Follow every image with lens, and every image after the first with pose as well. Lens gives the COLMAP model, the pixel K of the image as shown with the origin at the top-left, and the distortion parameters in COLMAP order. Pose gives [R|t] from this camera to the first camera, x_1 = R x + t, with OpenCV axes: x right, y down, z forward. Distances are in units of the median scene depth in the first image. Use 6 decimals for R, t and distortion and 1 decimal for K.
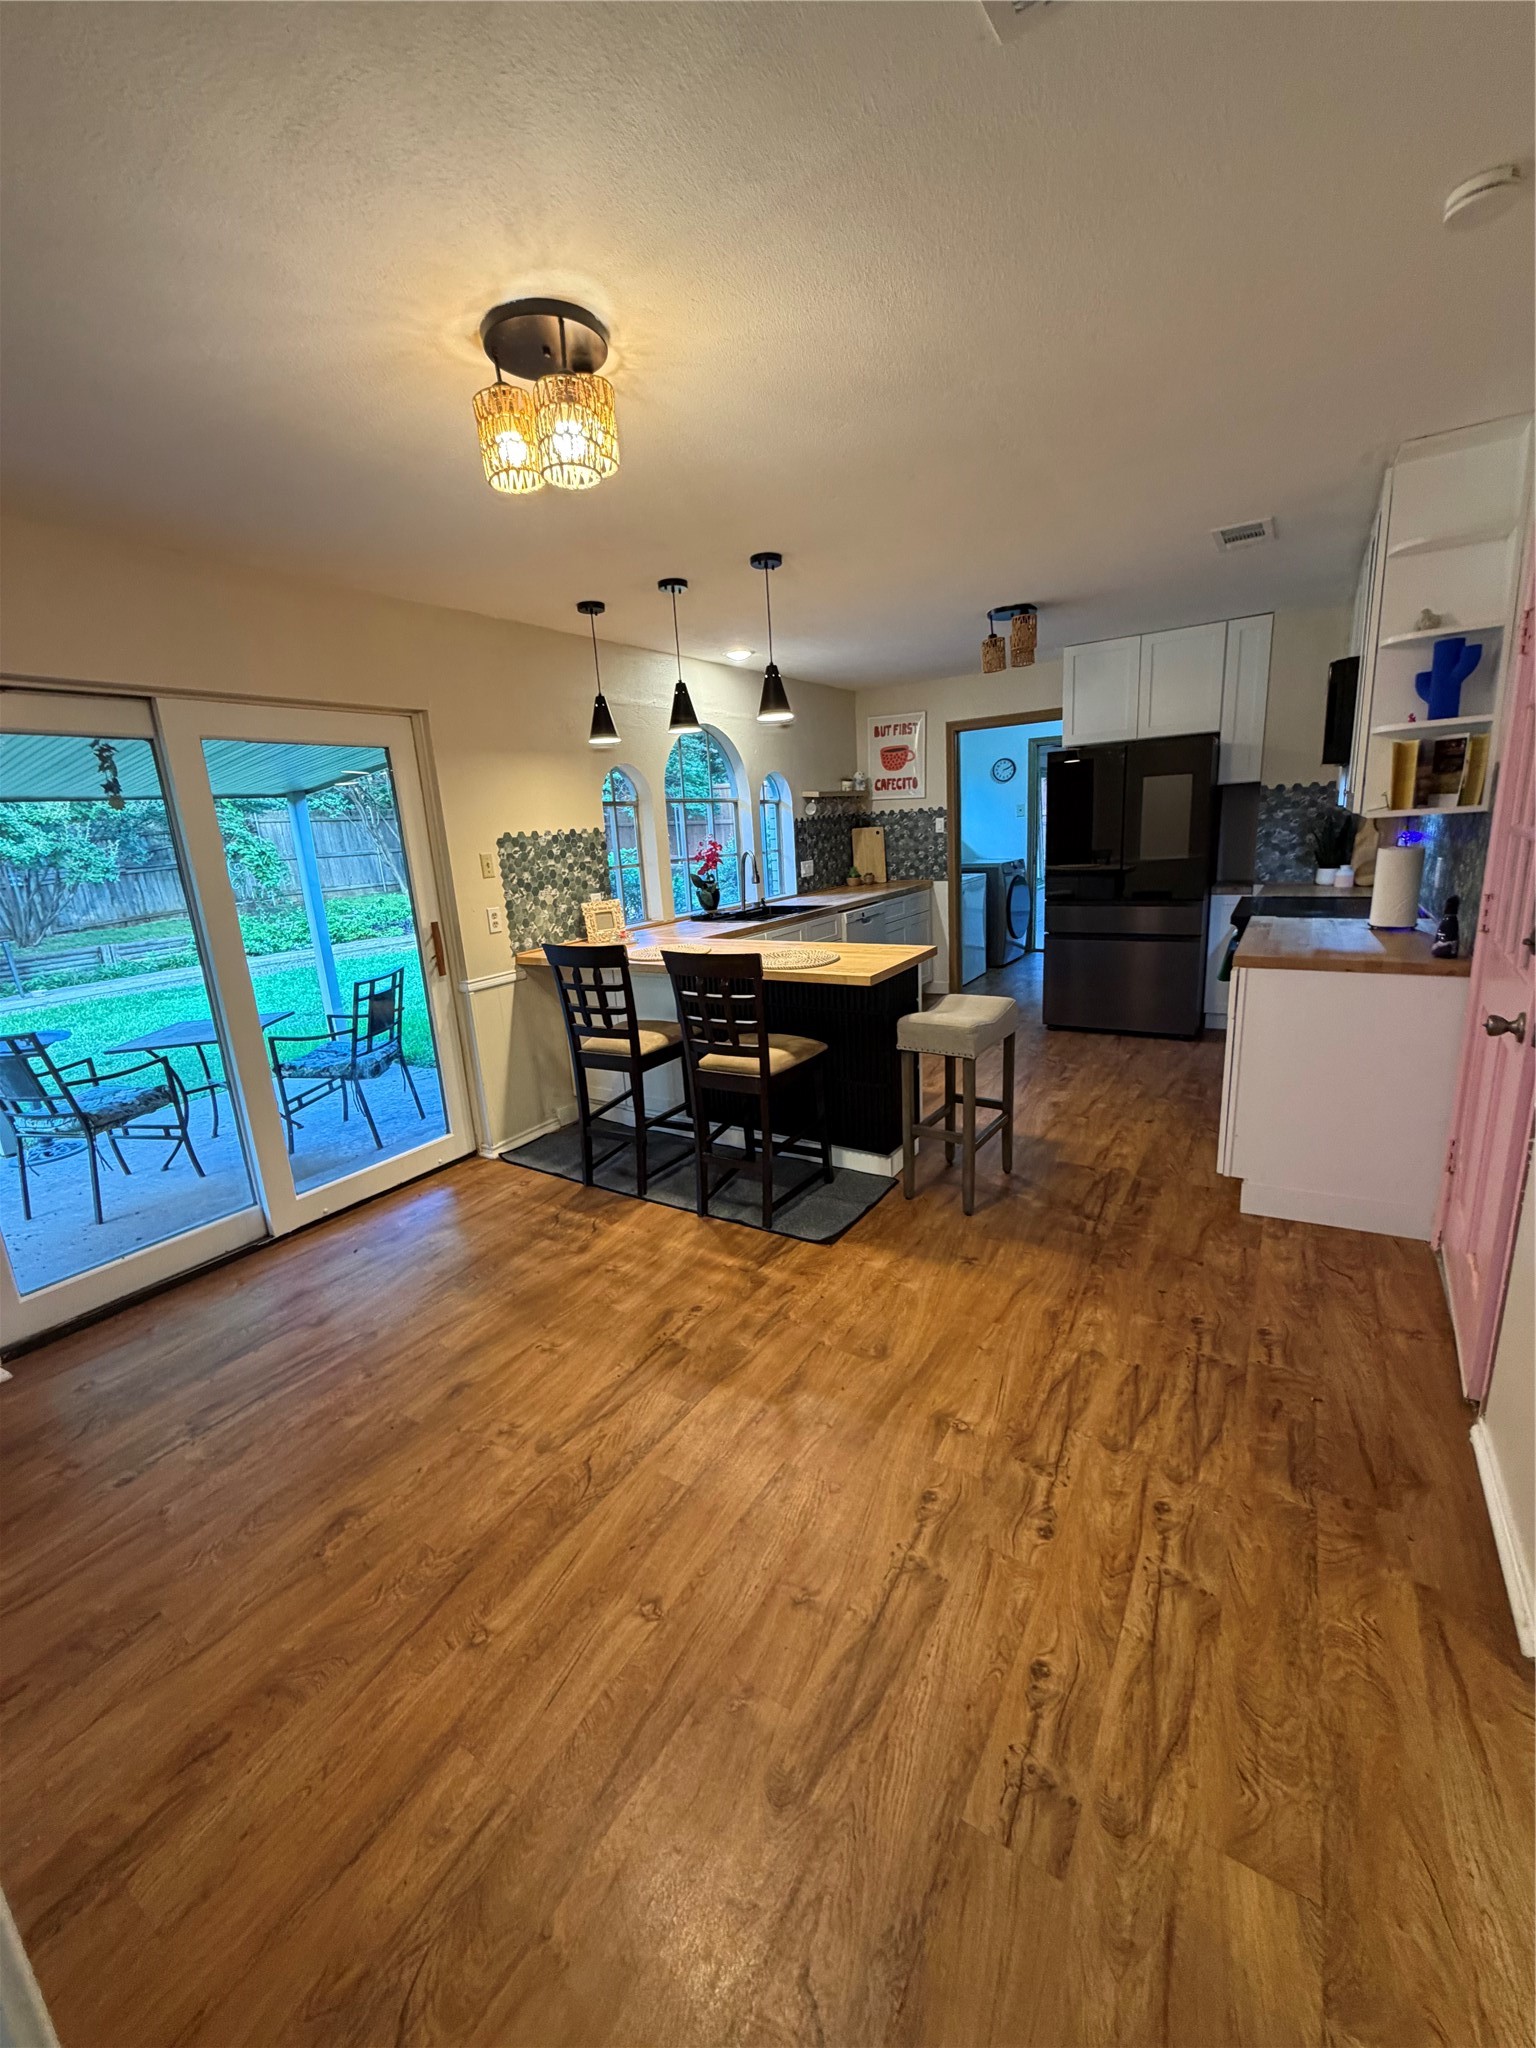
lens RADIAL K [[829.4, 0, 766.1], [0, 829.4, 1020.3], [0, 0, 1]] dist [-0.001743, -0.000046]
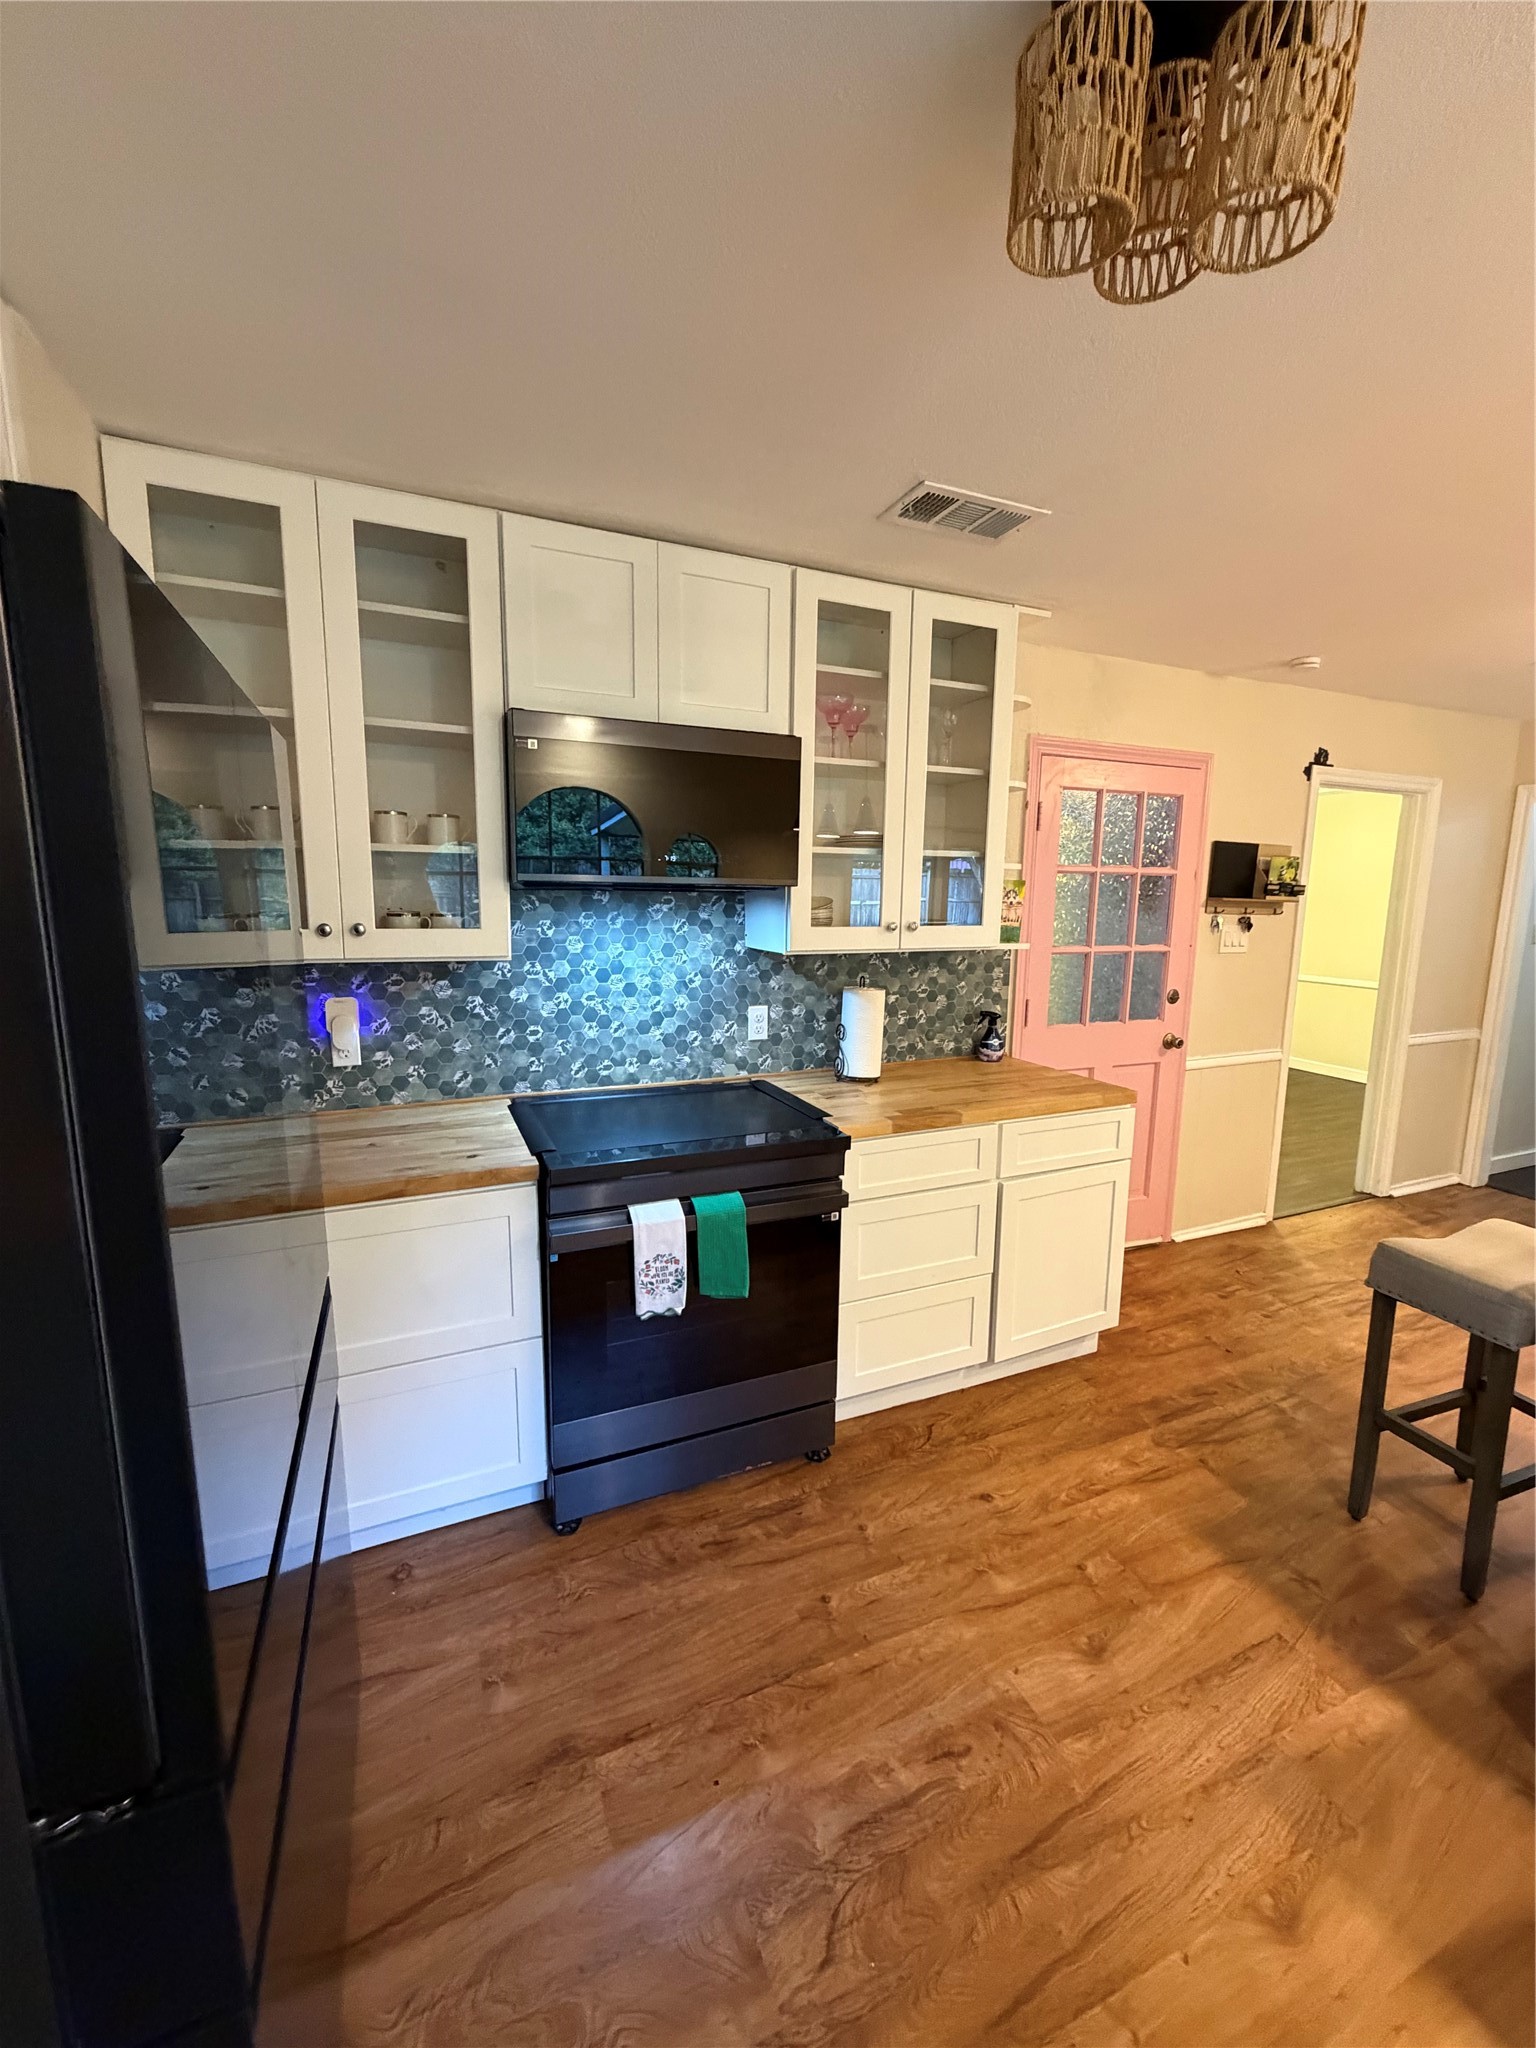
lens RADIAL K [[829.4, 0, 776.6], [0, 829.4, 1025.8], [0, 0, 1]] dist [-0.001743, -0.000046]
pose [[-0.835546, -0.035718, 0.548258, 0.328666], [0.164356, 0.935940, 0.311453, -0.411016], [-0.524261, 0.350343, -0.776151, 1.577610]]
